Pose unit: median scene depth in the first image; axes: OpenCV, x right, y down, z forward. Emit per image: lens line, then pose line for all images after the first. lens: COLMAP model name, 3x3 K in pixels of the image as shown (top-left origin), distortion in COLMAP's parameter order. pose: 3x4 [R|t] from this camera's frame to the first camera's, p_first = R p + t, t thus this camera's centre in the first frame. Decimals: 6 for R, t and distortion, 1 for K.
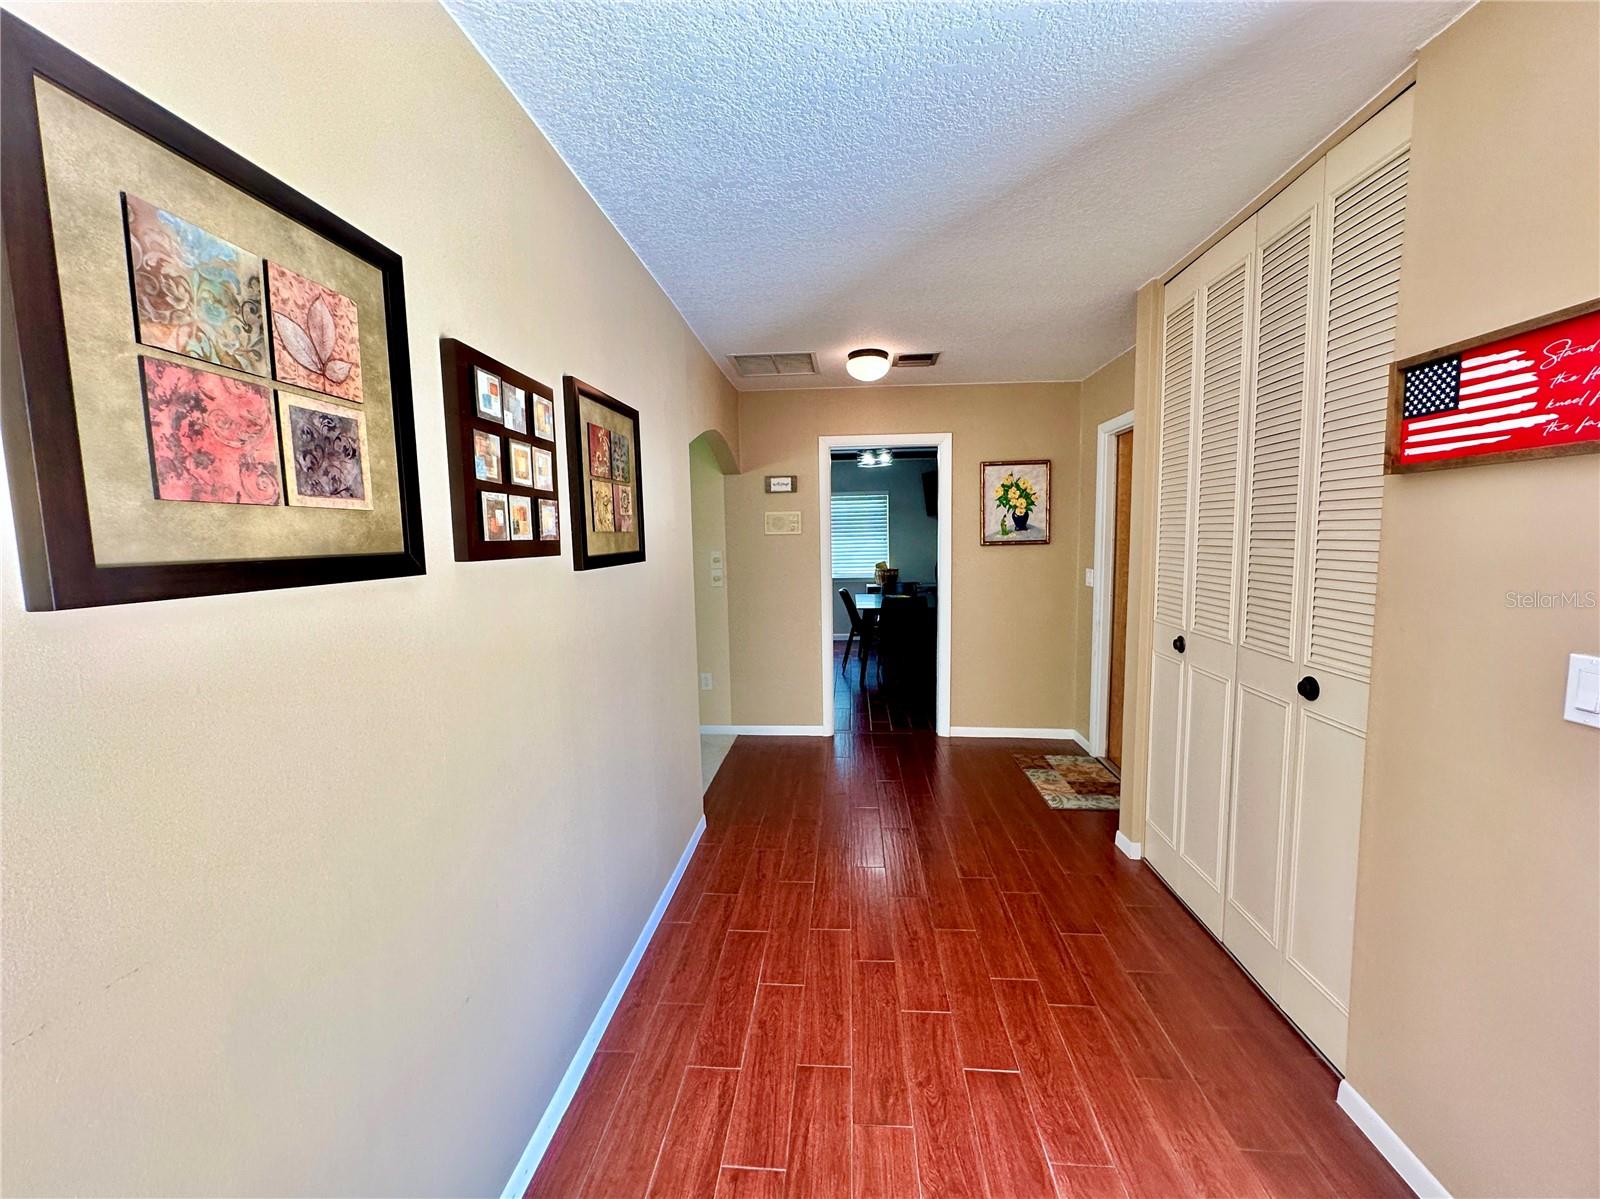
lens RADIAL K [[645.5, 0, 807.0], [0, 645.5, 600.2], [0, 0, 1]] dist [-0.003129, 0.000872]
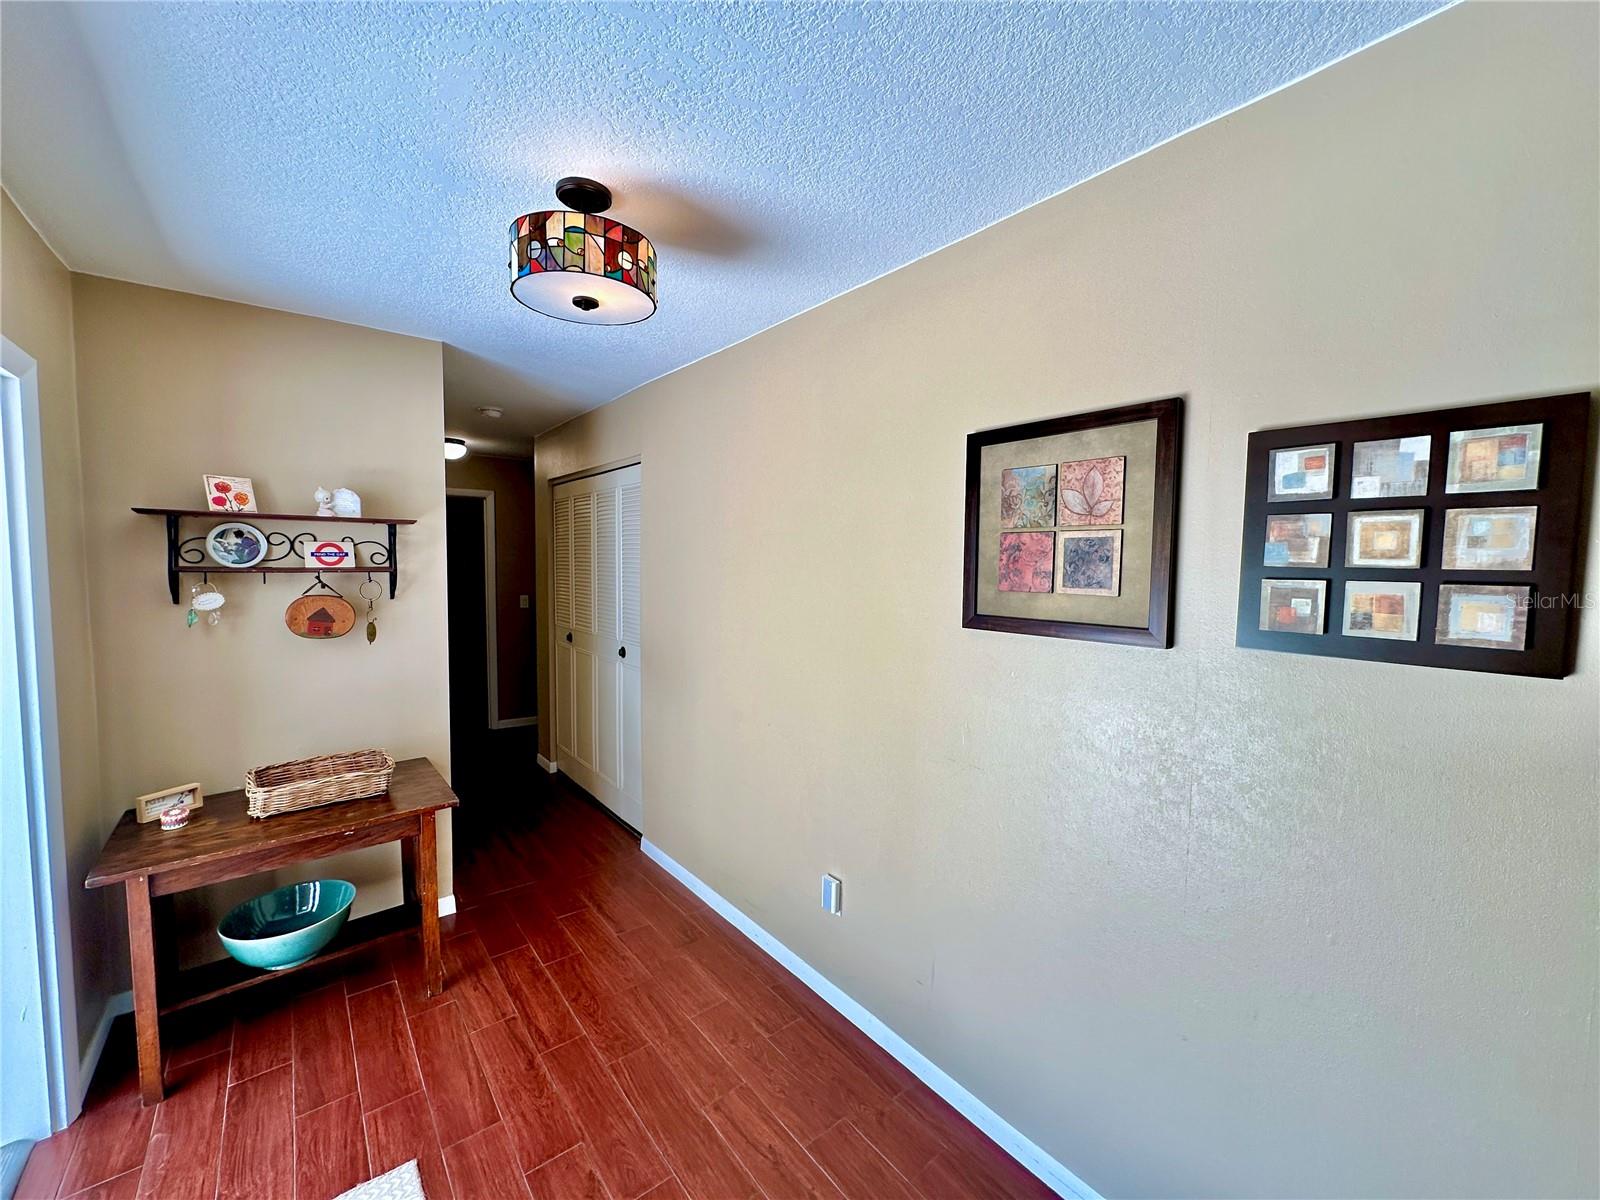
lens RADIAL K [[645.5, 0, 807.0], [0, 645.5, 600.7], [0, 0, 1]] dist [-0.003129, 0.000872]
pose [[-0.731400, 0.051910, -0.679970, 0.758160], [-0.066671, 0.986879, 0.147055, -0.272490], [0.678682, 0.152890, -0.718342, 1.441433]]
